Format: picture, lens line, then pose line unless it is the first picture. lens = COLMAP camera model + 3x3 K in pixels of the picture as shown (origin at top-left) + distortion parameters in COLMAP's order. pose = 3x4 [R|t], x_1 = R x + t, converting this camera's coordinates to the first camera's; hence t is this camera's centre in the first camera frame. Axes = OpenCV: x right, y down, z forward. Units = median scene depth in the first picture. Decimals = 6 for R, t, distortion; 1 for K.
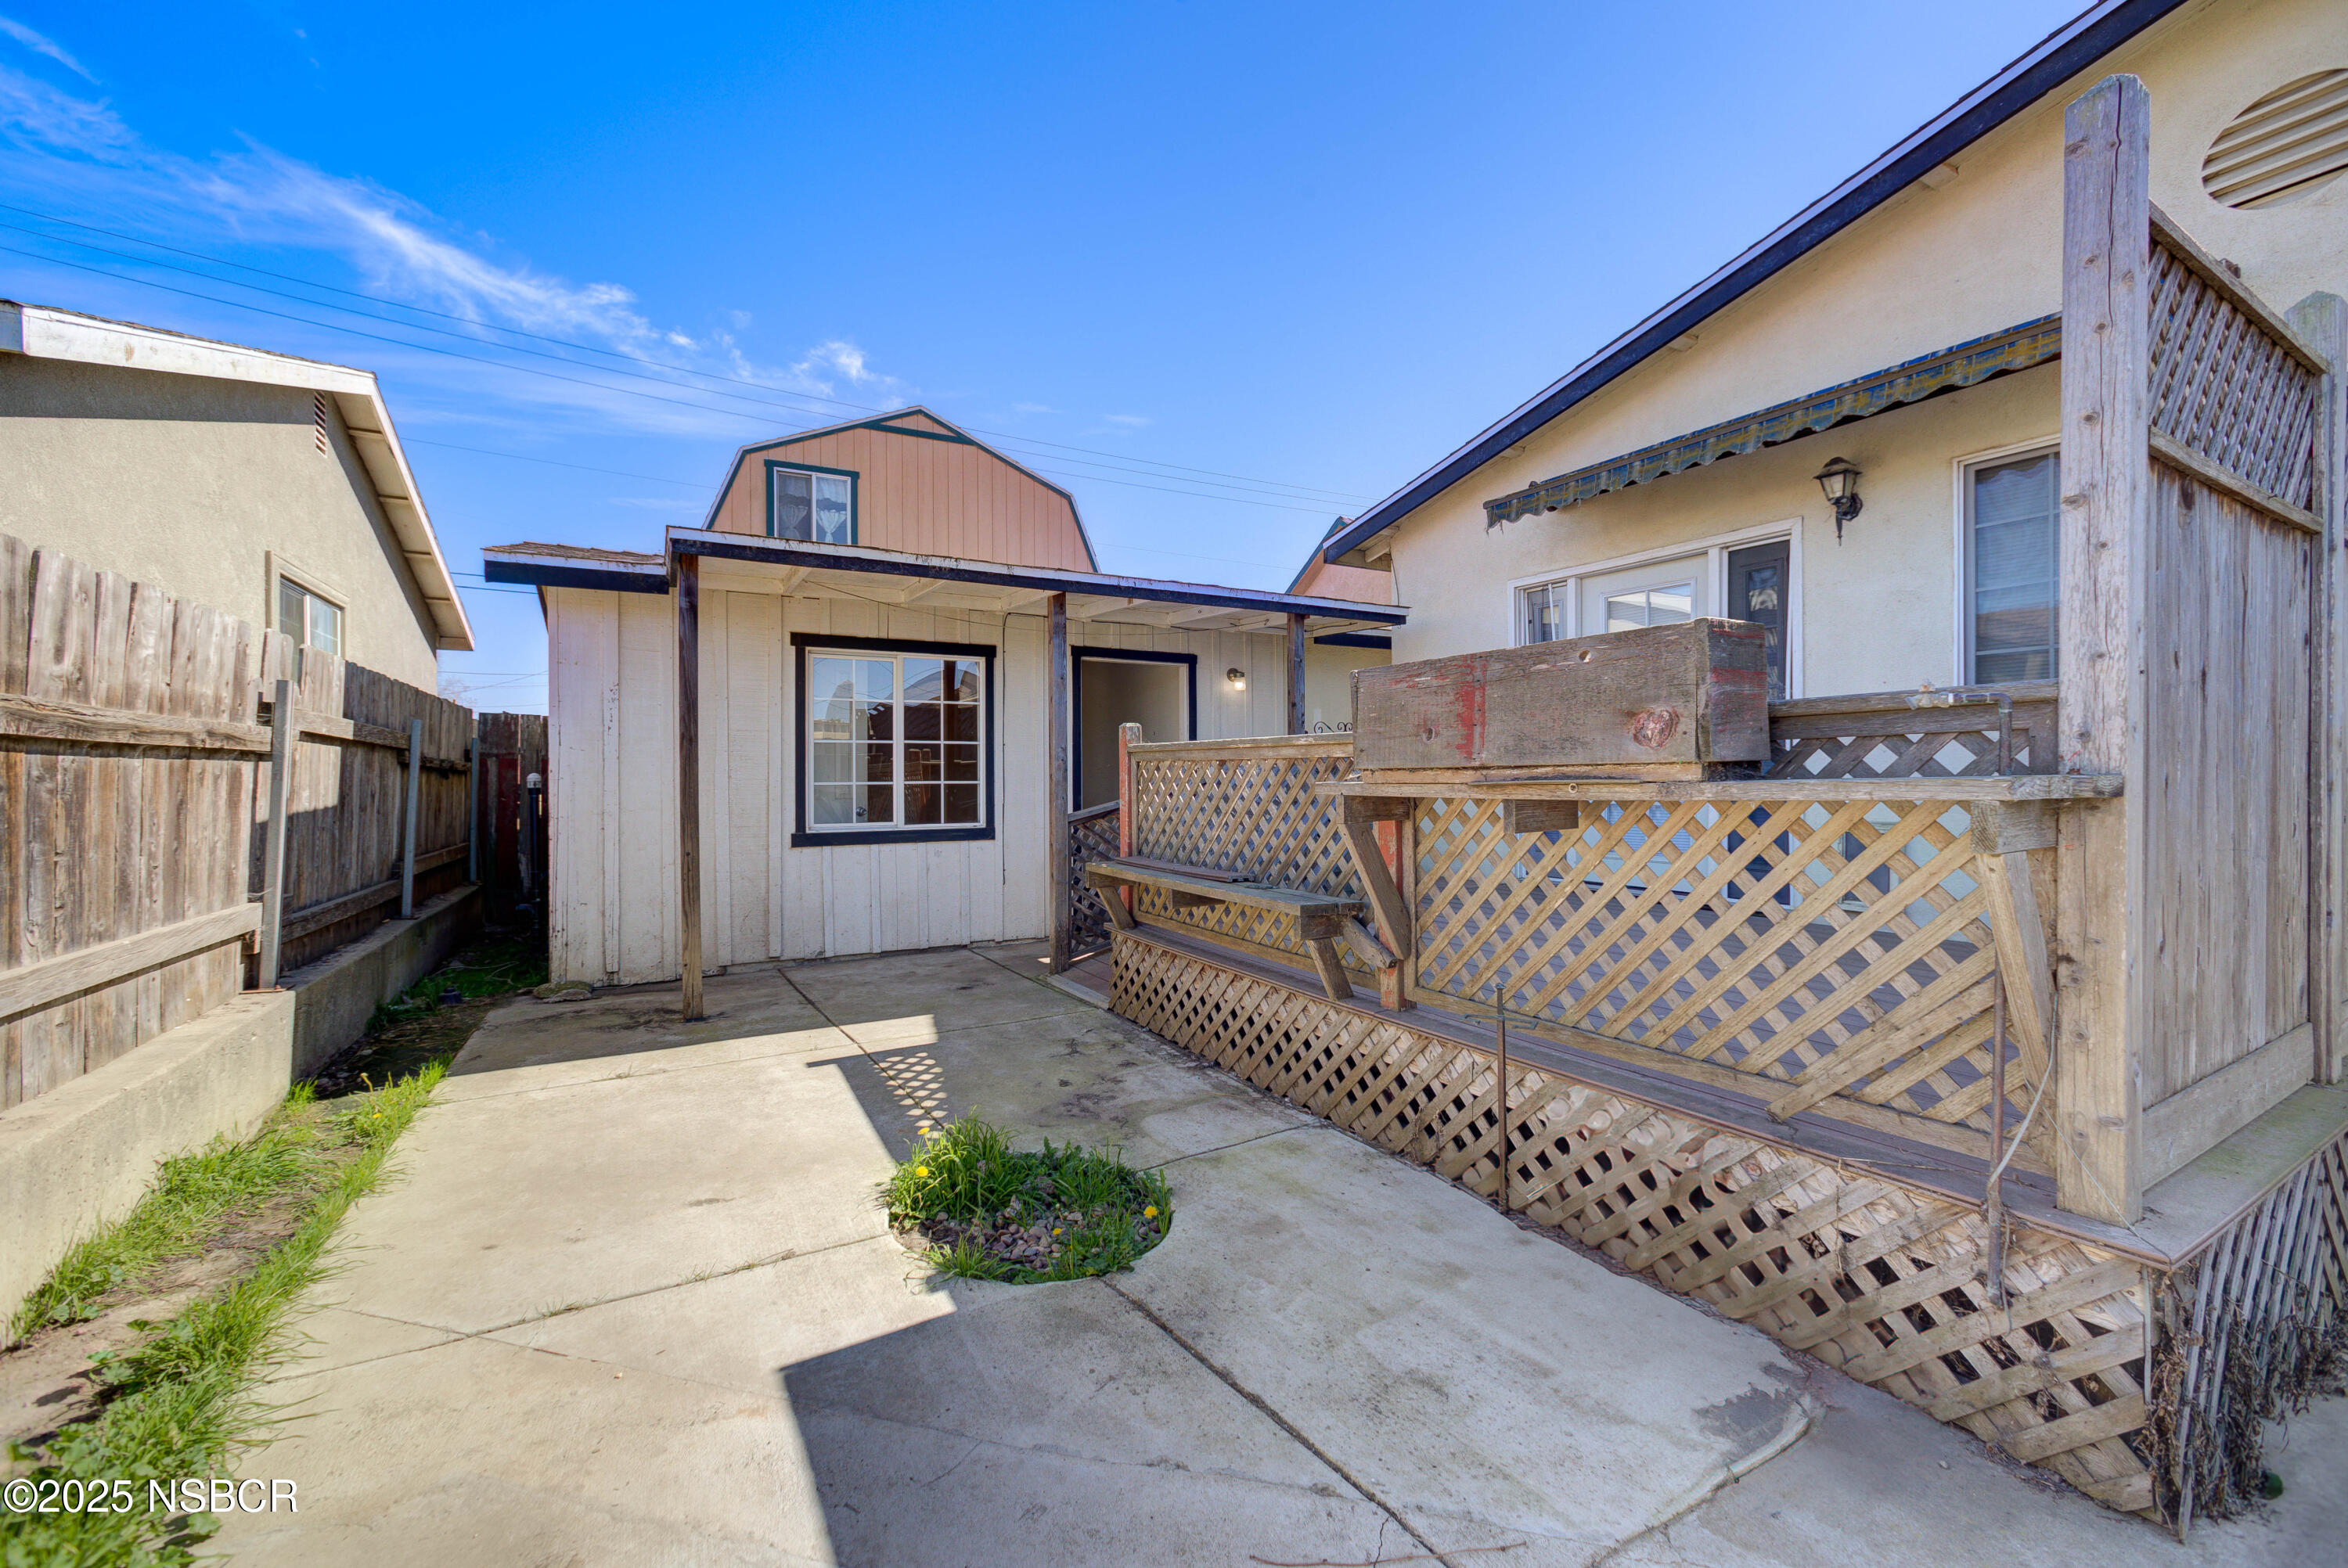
lens RADIAL K [[937.9, 0, 1167.5], [0, 937.9, 786.6], [0, 0, 1]] dist [-0.001220, 0.001145]
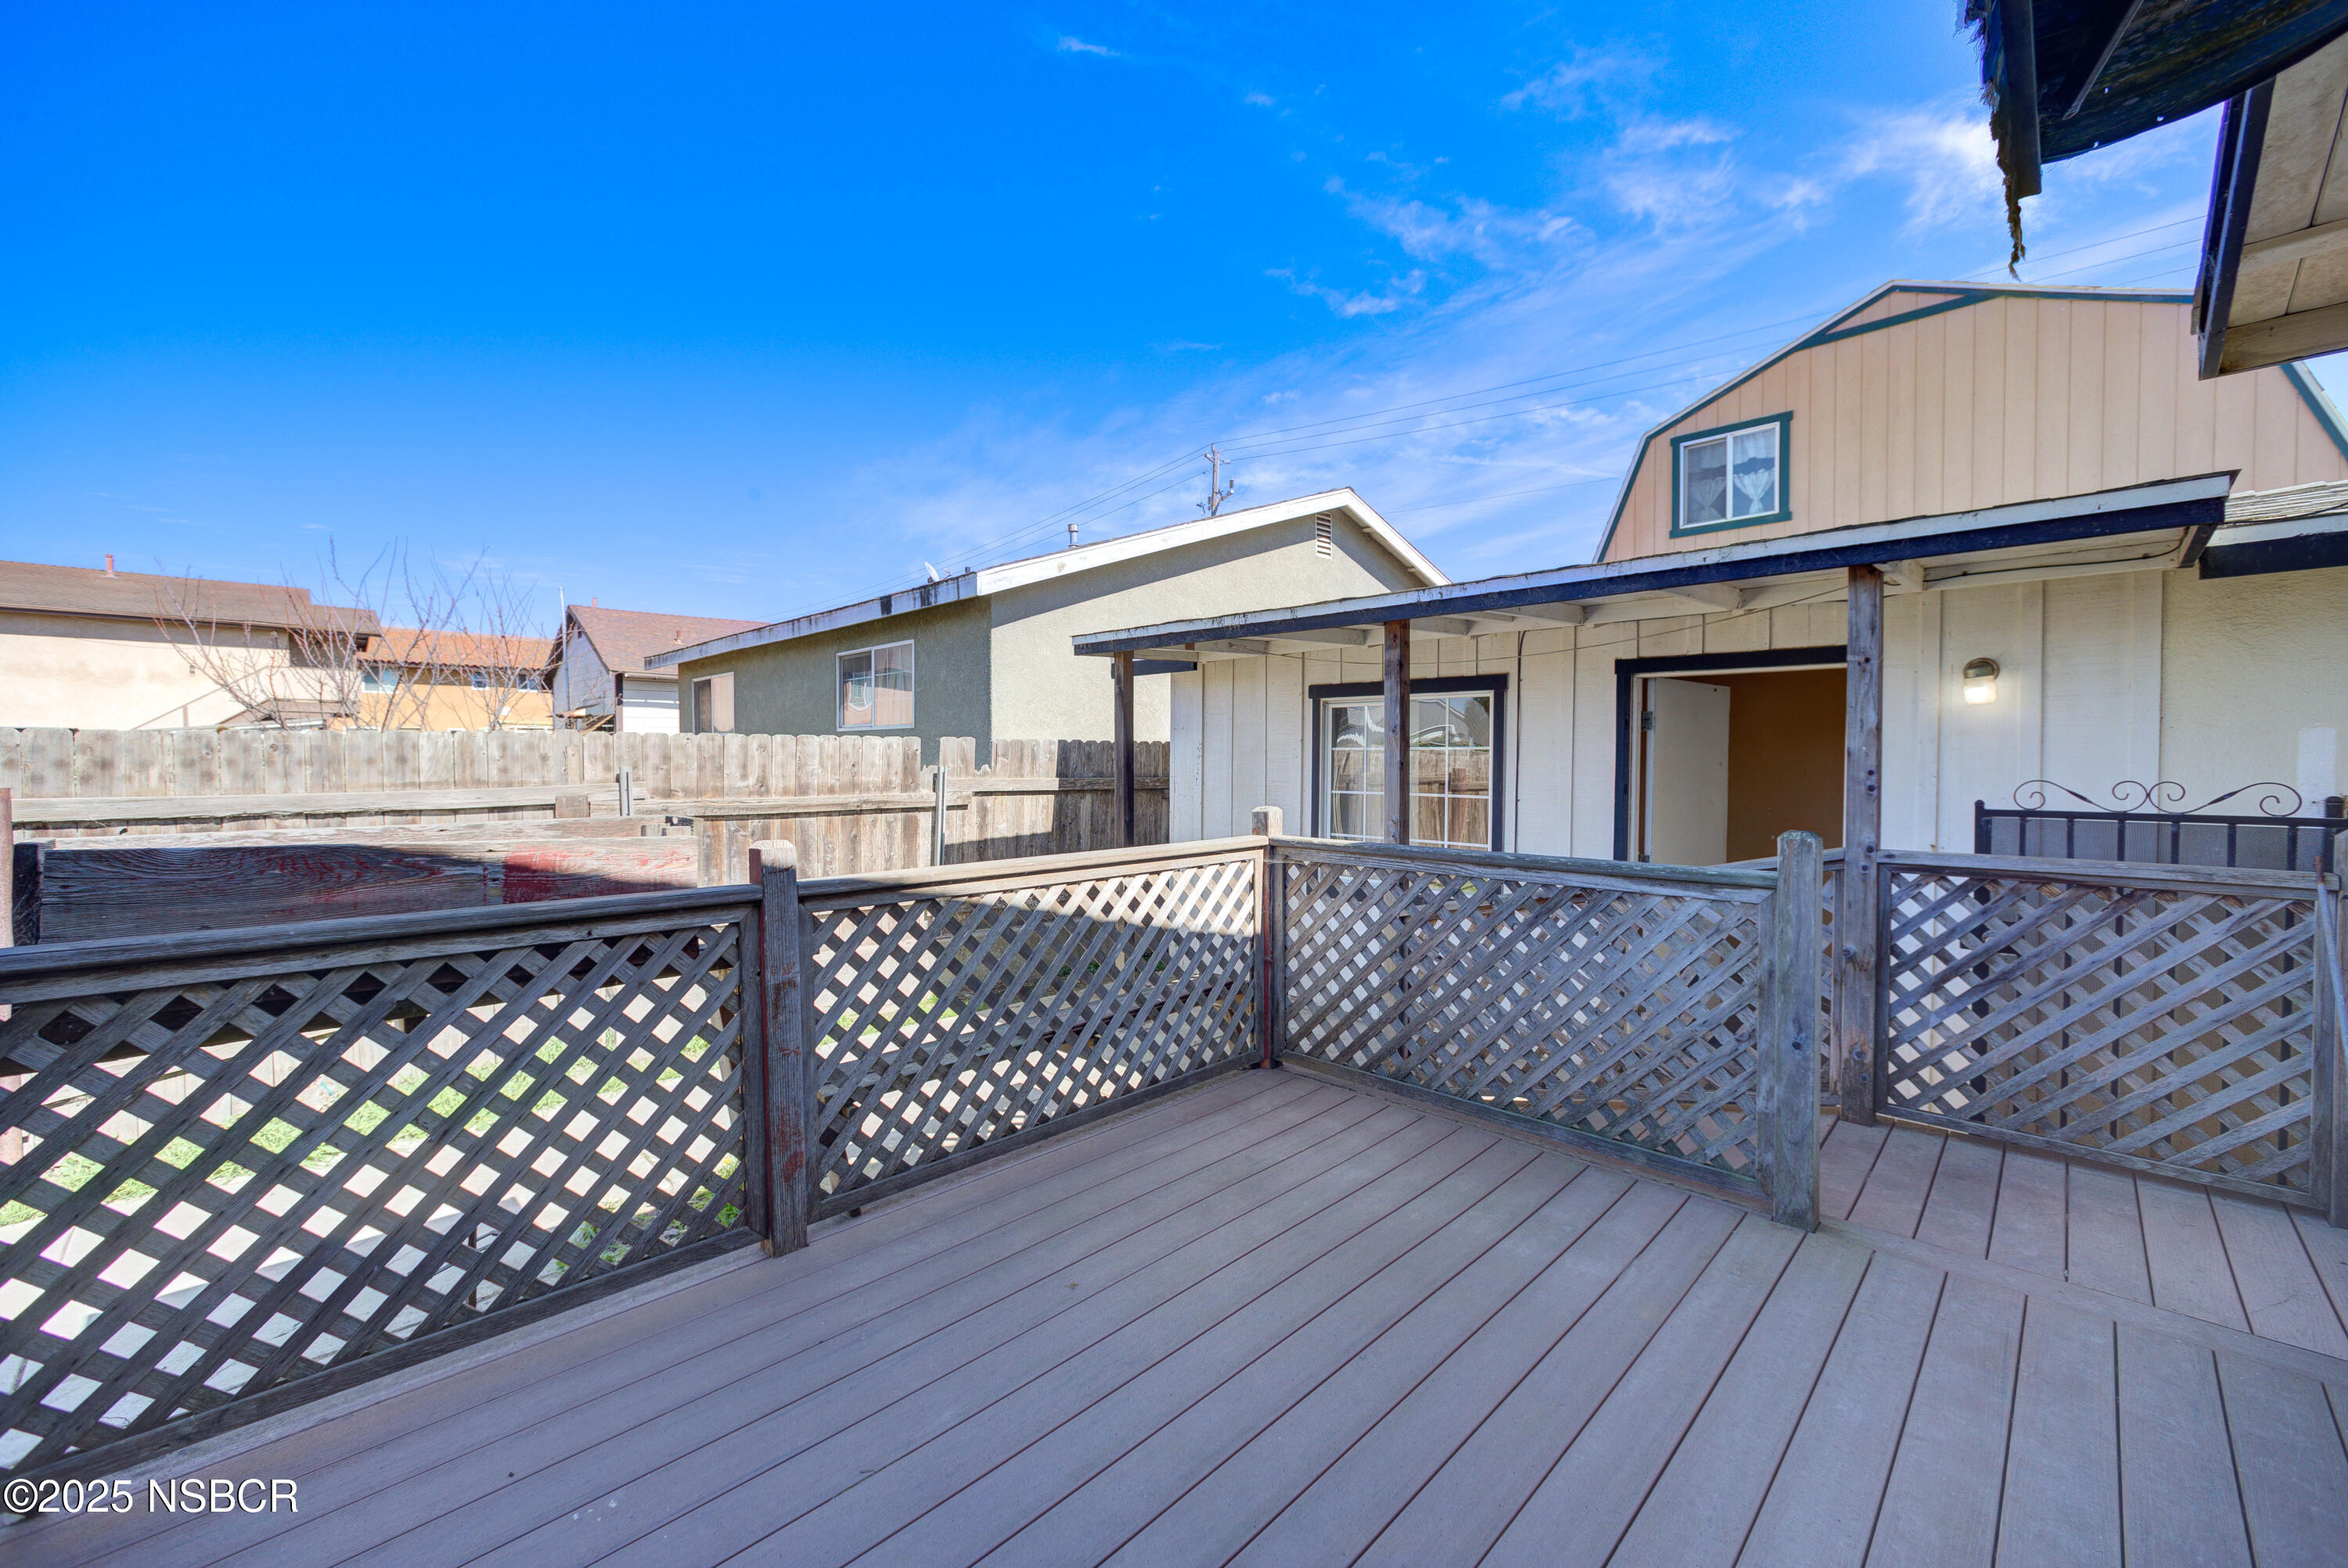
lens RADIAL K [[937.9, 0, 1169.3], [0, 937.9, 780.1], [0, 0, 1]] dist [-0.001220, 0.001145]
pose [[0.277602, 0.028578, -0.960271, 0.474706], [-0.013221, 0.999576, 0.025925, -0.076822], [0.960605, 0.005499, 0.277862, 0.504874]]
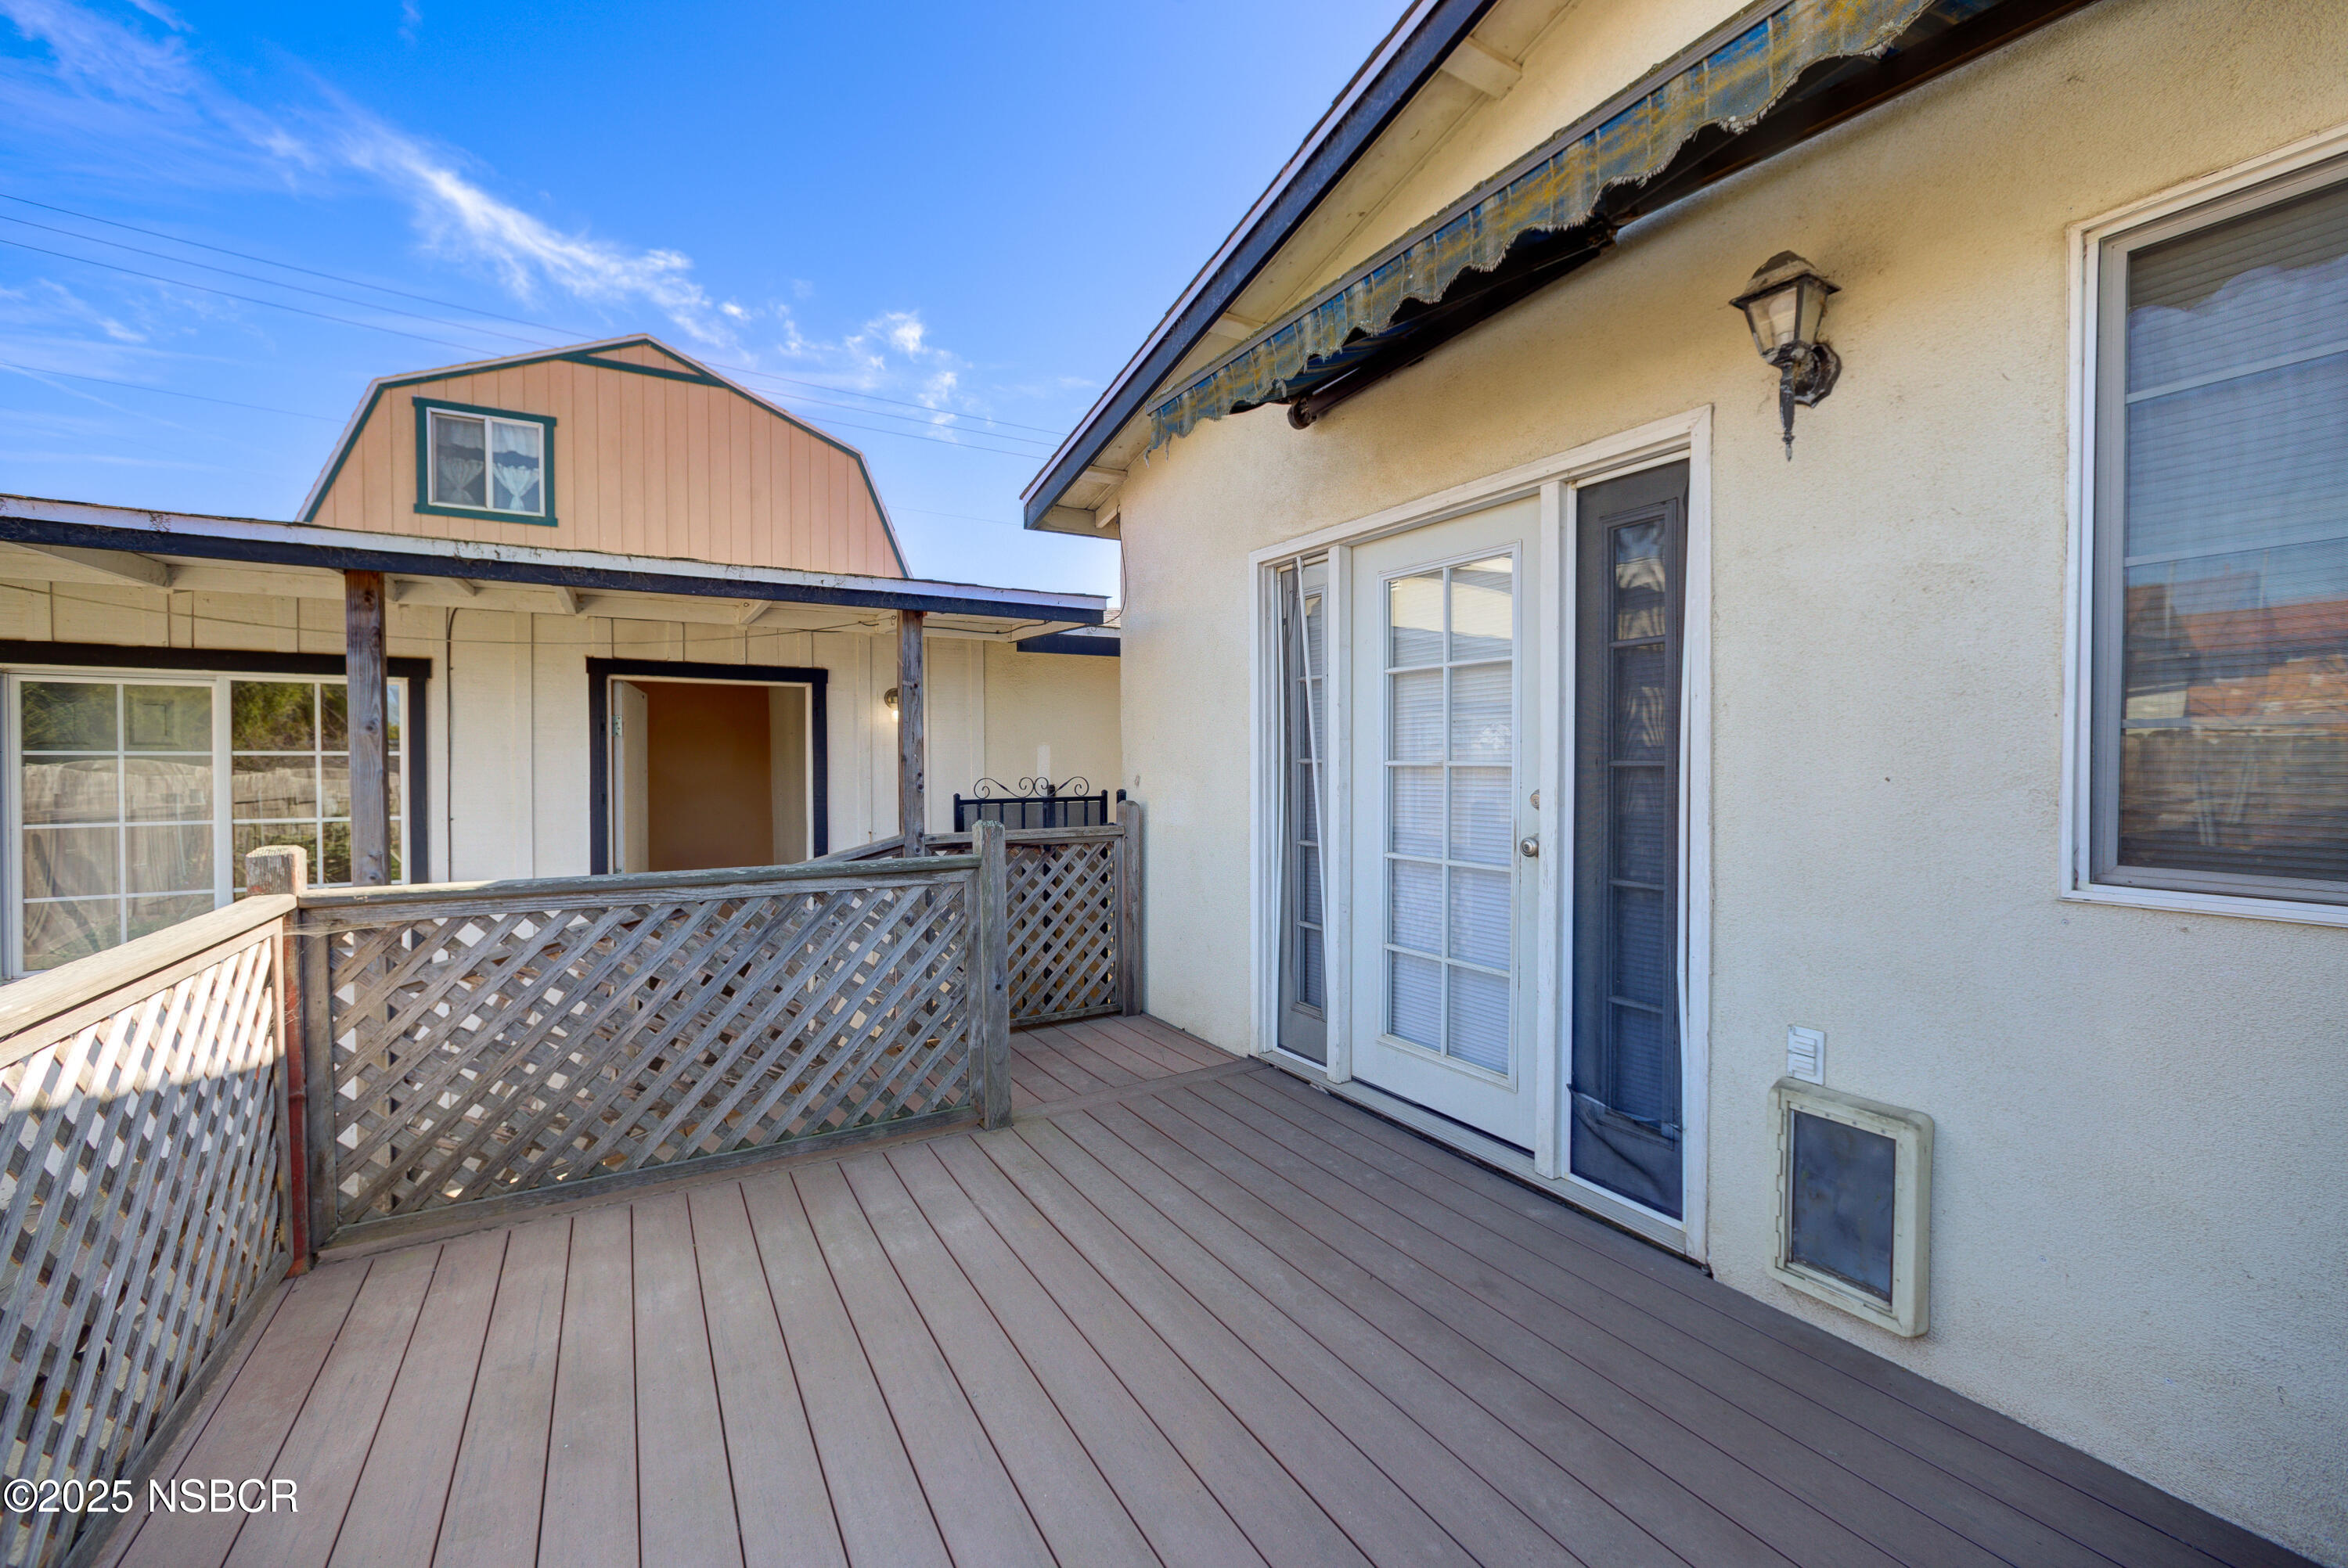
lens RADIAL K [[937.9, 0, 1173.8], [0, 937.9, 782.5], [0, 0, 1]] dist [-0.001220, 0.001145]
pose [[0.999846, 0.000228, 0.017555, 0.280414], [-0.000381, 0.999962, 0.008743, -0.073693], [-0.017552, -0.008748, 0.999808, 0.375972]]
